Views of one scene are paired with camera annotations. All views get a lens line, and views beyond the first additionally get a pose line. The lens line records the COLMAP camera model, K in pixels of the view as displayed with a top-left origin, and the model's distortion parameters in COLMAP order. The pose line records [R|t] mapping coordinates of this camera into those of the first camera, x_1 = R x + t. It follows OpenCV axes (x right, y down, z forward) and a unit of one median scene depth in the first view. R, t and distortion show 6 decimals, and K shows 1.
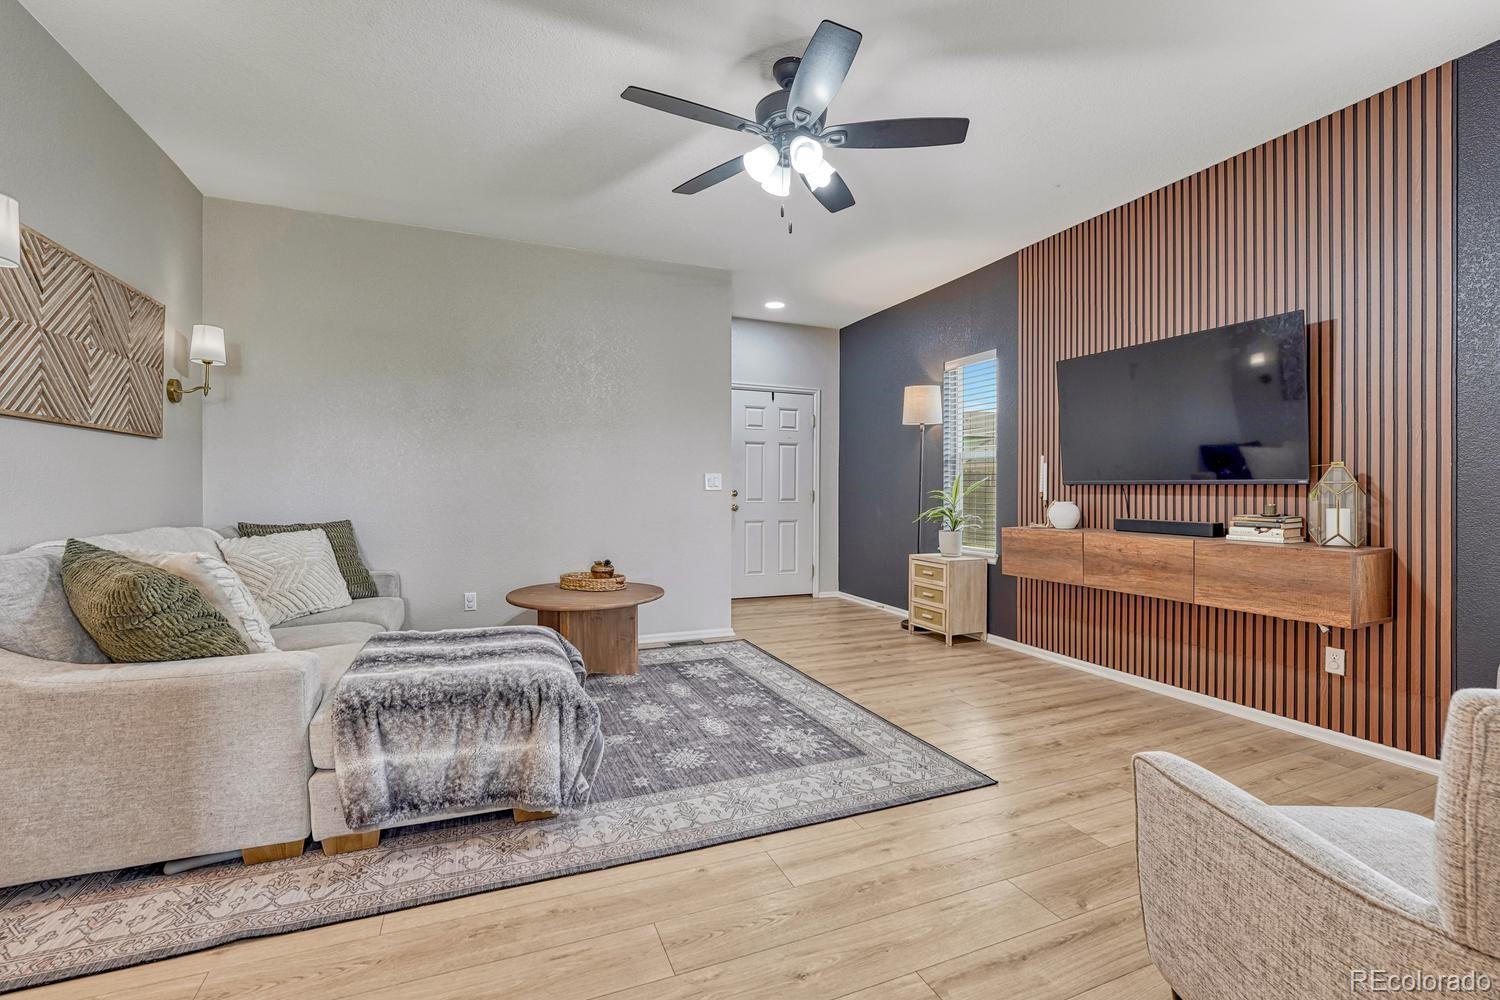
lens RADIAL K [[641.5, 0, 750.0], [0, 641.5, 500.0], [0, 0, 1]] dist [-0.021541, 0.000145]
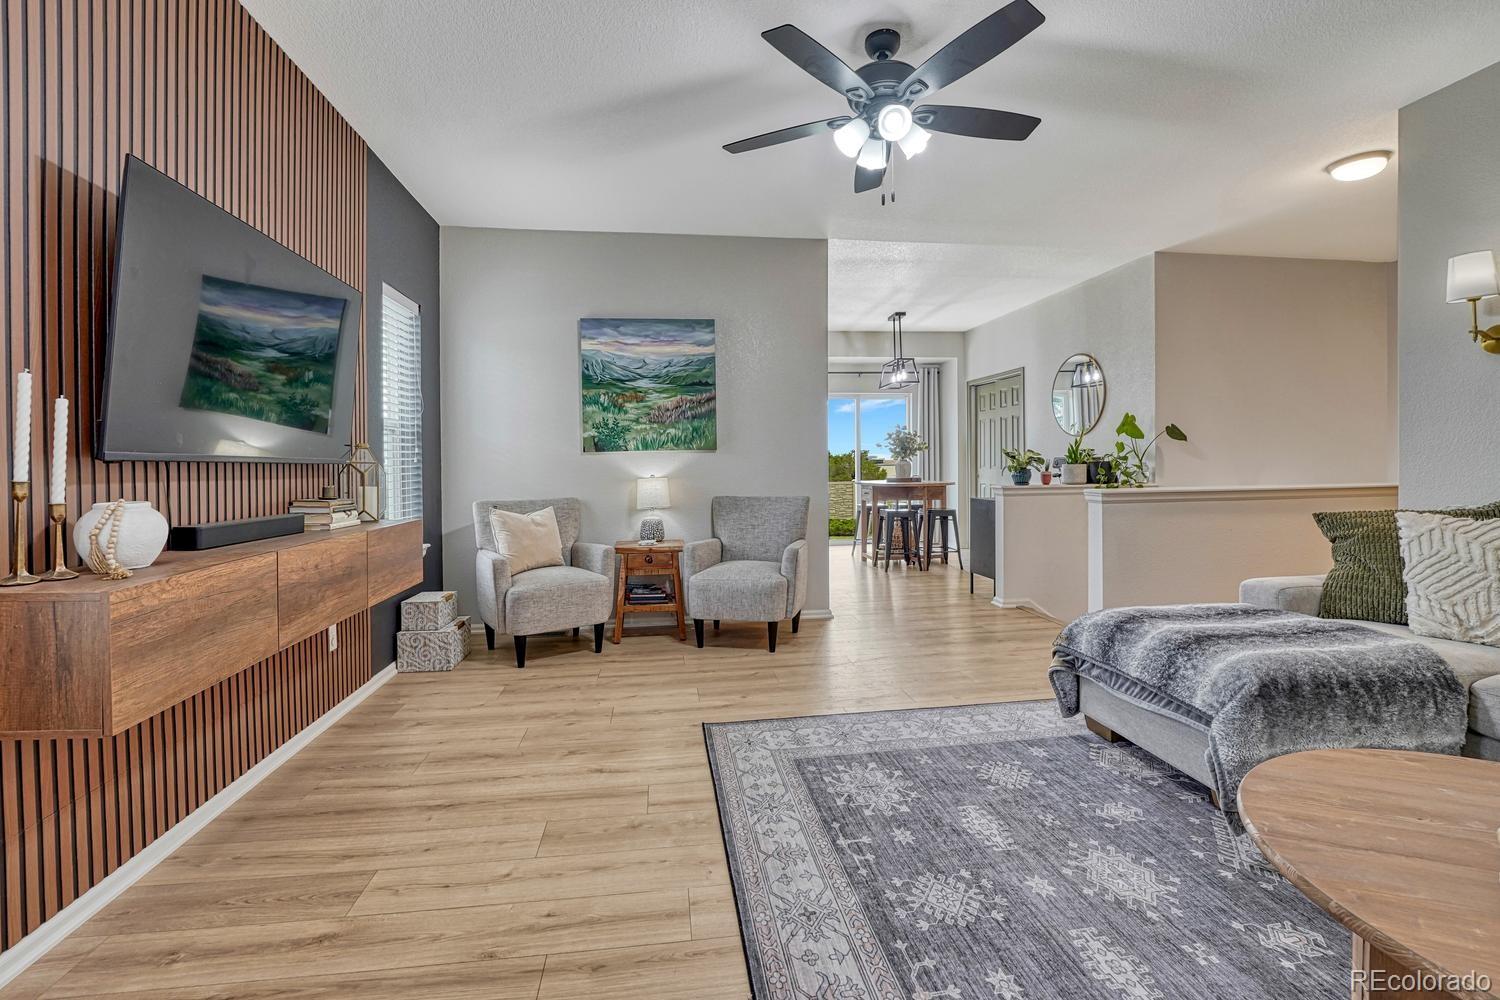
lens RADIAL K [[643.9, 0, 758.4], [0, 643.9, 481.6], [0, 0, 1]] dist [-0.022611, 0.000211]
pose [[-0.968888, 0.003395, 0.247476, 0.005404], [0.014137, 0.999033, 0.041639, -0.026498], [-0.247095, 0.043842, -0.967999, 1.608306]]
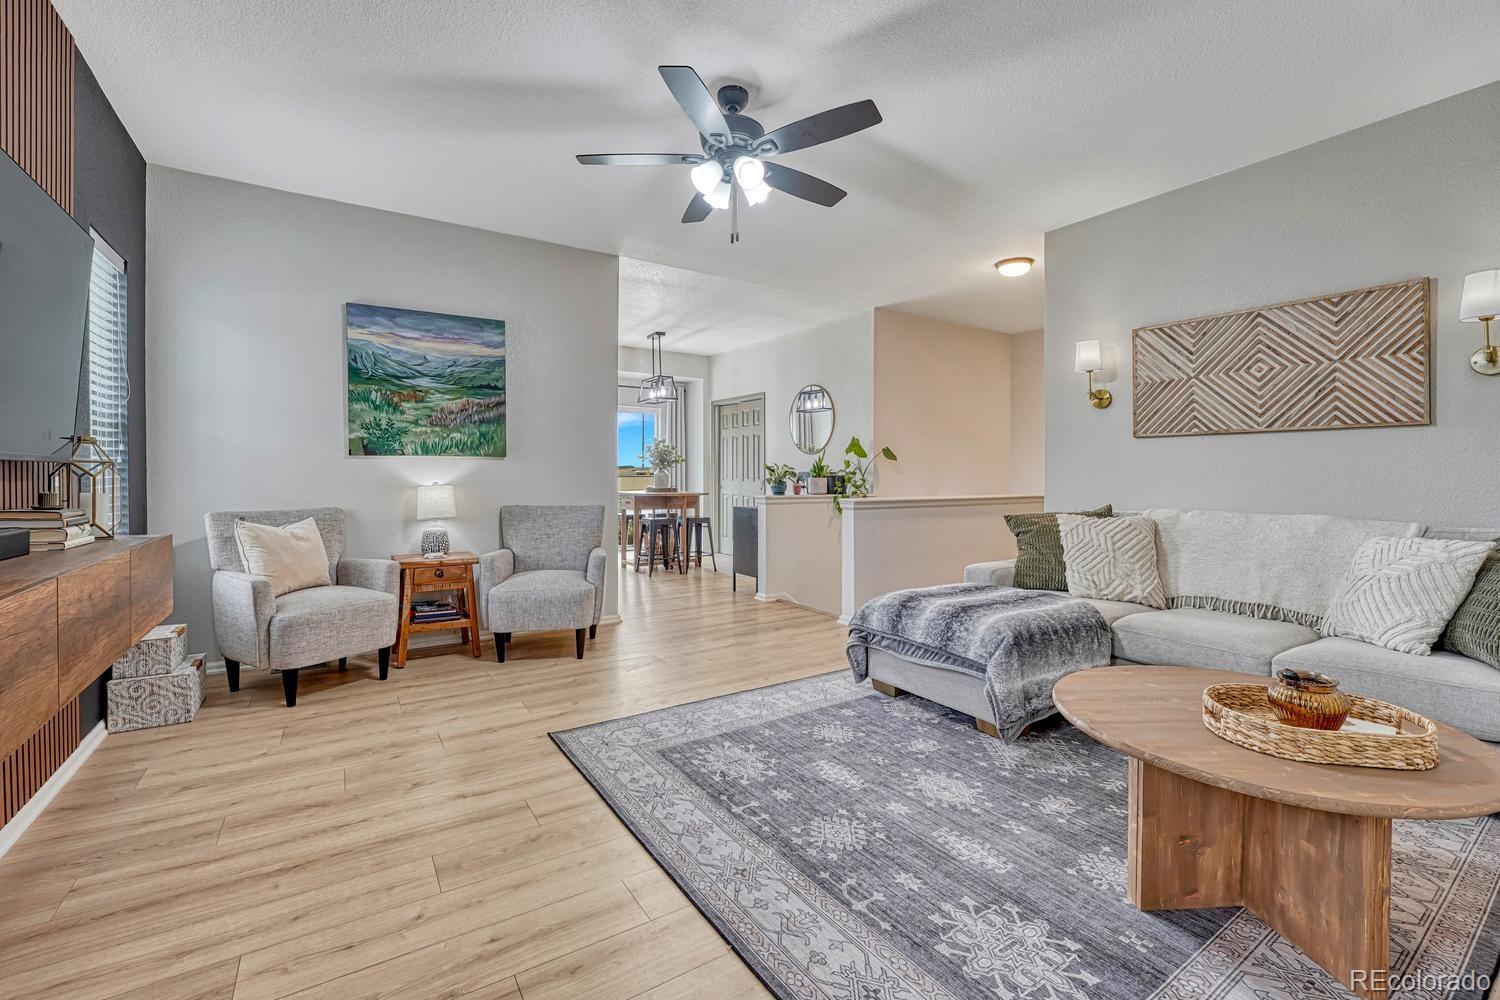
lens RADIAL K [[626.6, 0, 748.5], [0, 626.6, 494.3], [0, 0, 1]] dist [-0.018742, -0.000152]
pose [[-0.982346, -0.001893, -0.187064, 0.191583], [-0.010680, 0.998885, 0.045978, -0.025932], [0.186769, 0.047164, -0.981271, 1.656948]]
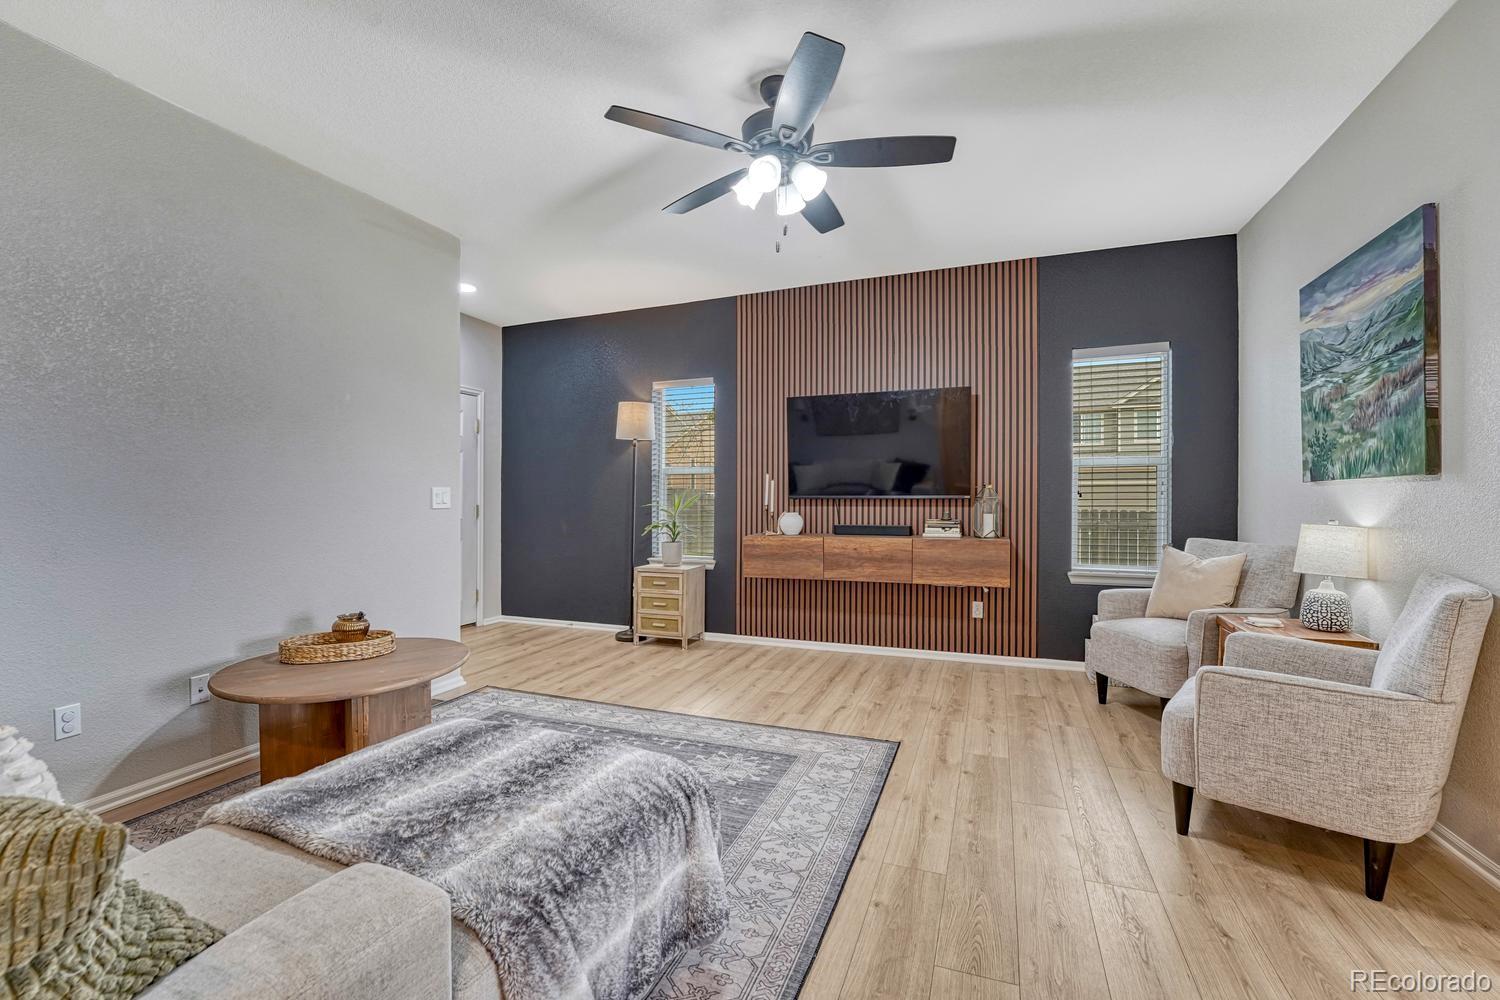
lens RADIAL K [[624.8, 0, 746.4], [0, 624.8, 505.6], [0, 0, 1]] dist [-0.023001, -0.000055]
pose [[0.695551, -0.017422, 0.718265, -0.530792], [0.019315, 0.999798, 0.005546, -0.023820], [-0.718217, 0.010016, 0.695747, 0.286649]]
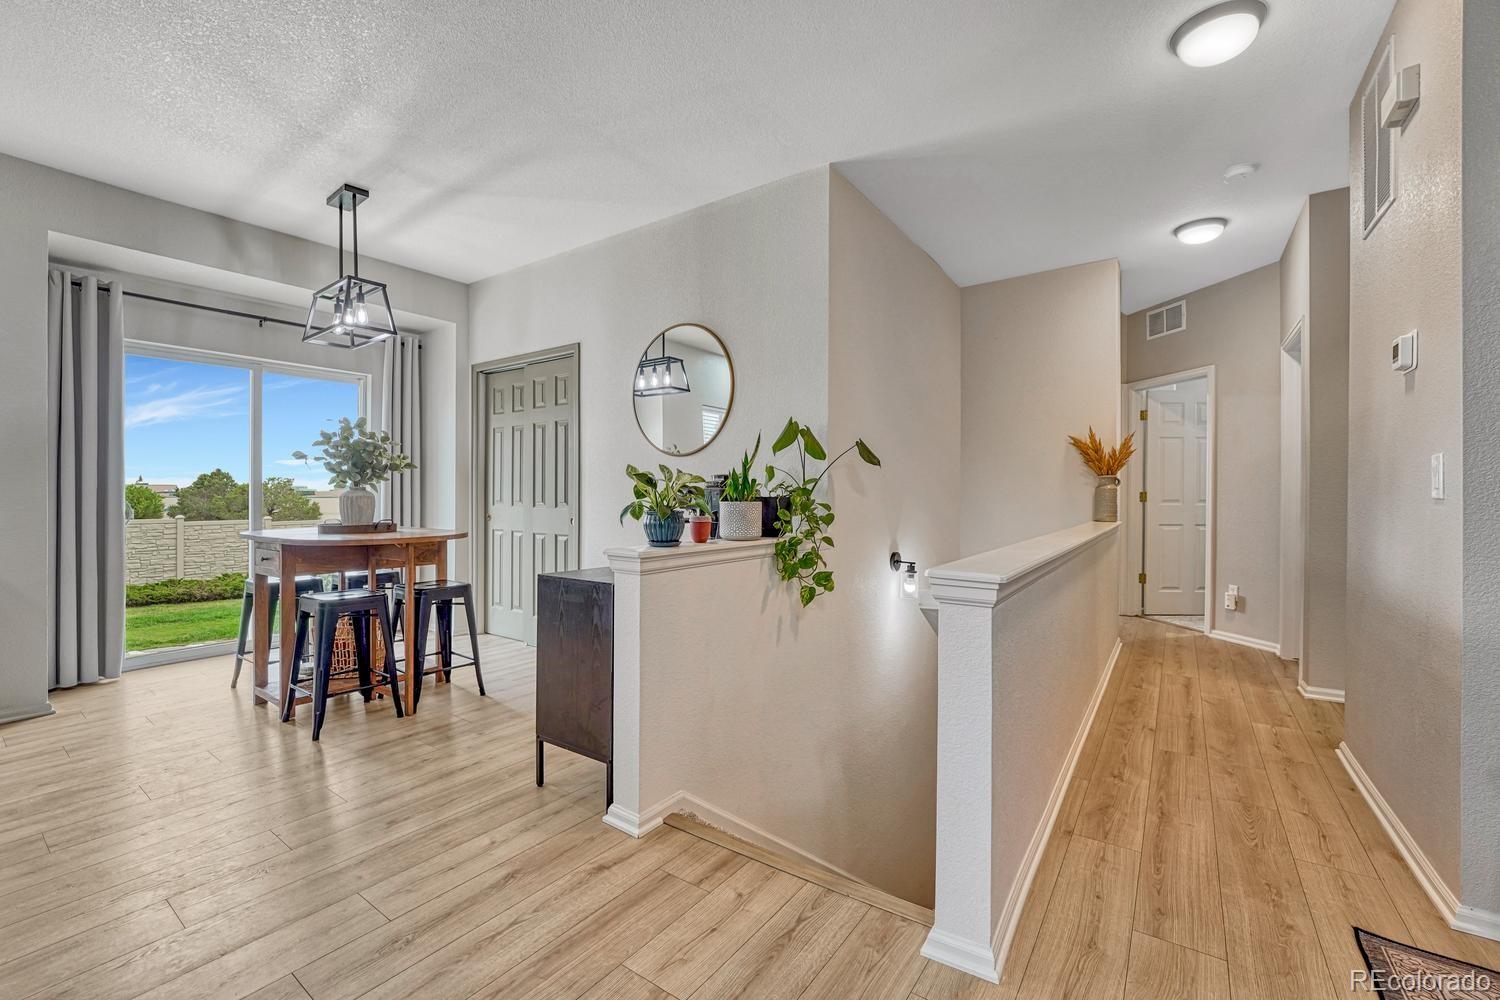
lens RADIAL K [[632.4, 0, 735.2], [0, 632.4, 499.6], [0, 0, 1]] dist [-0.014445, -0.000141]
pose [[-0.860515, -0.005496, -0.509395, 0.064569], [-0.016090, 0.999736, 0.016395, -0.008522], [0.509170, 0.022304, -0.860377, 0.550697]]
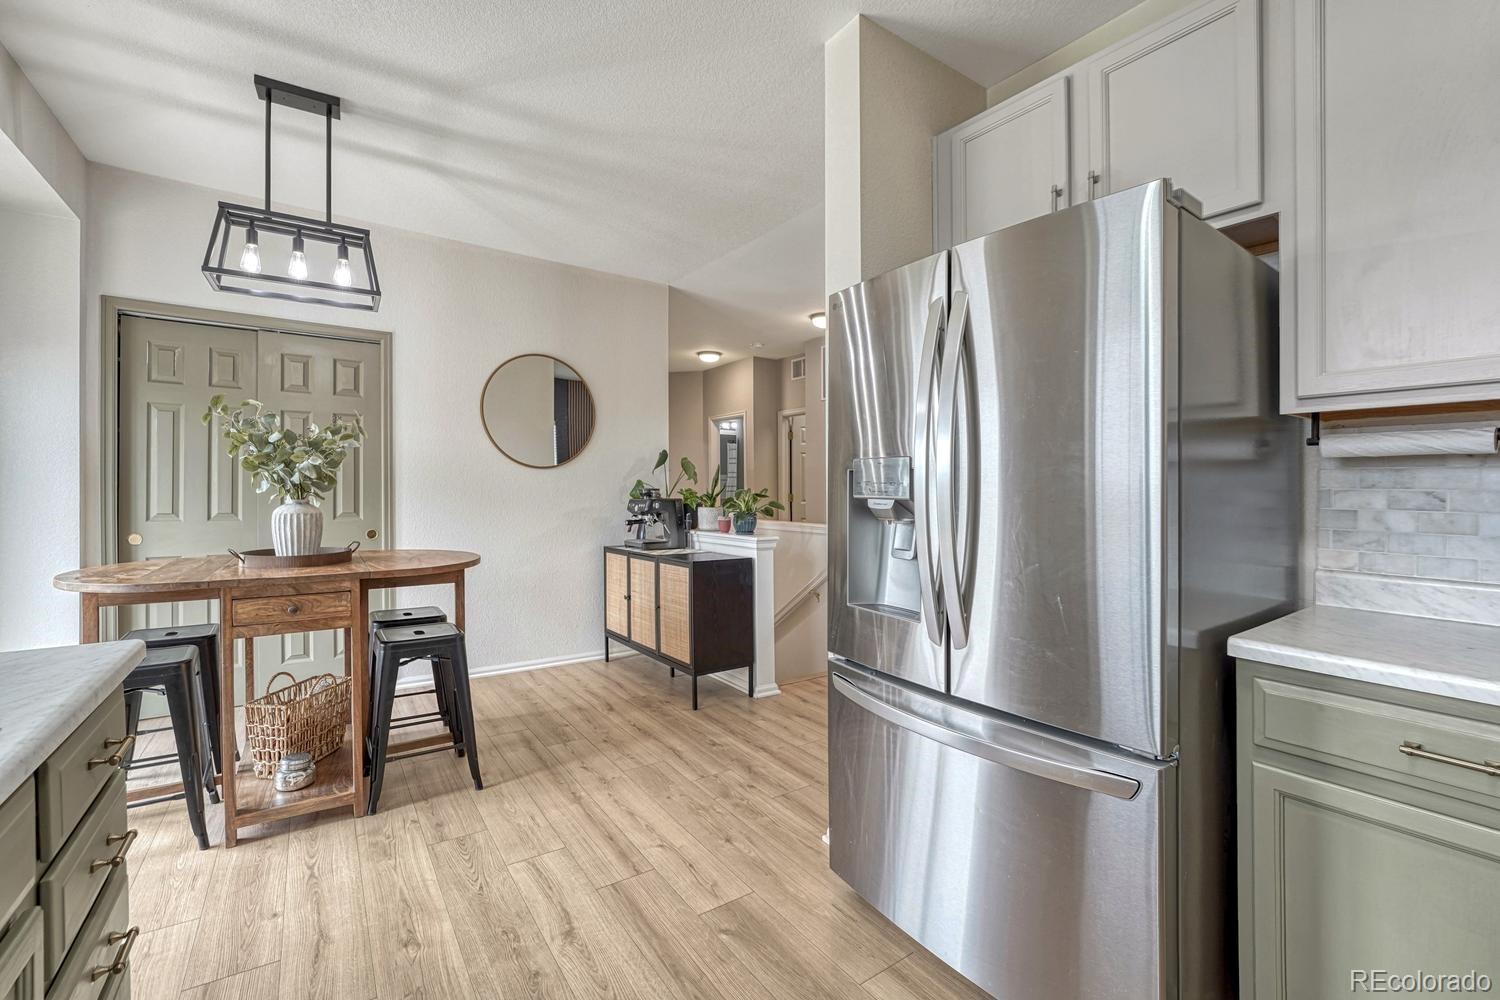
lens RADIAL K [[641.1, 0, 744.1], [0, 641.1, 487.2], [0, 0, 1]] dist [-0.021612, -0.000036]
pose [[0.204206, -0.006239, -0.978908, 0.993543], [-0.016570, 0.999814, -0.009829, -0.020707], [0.978788, 0.018227, 0.204065, -0.380776]]
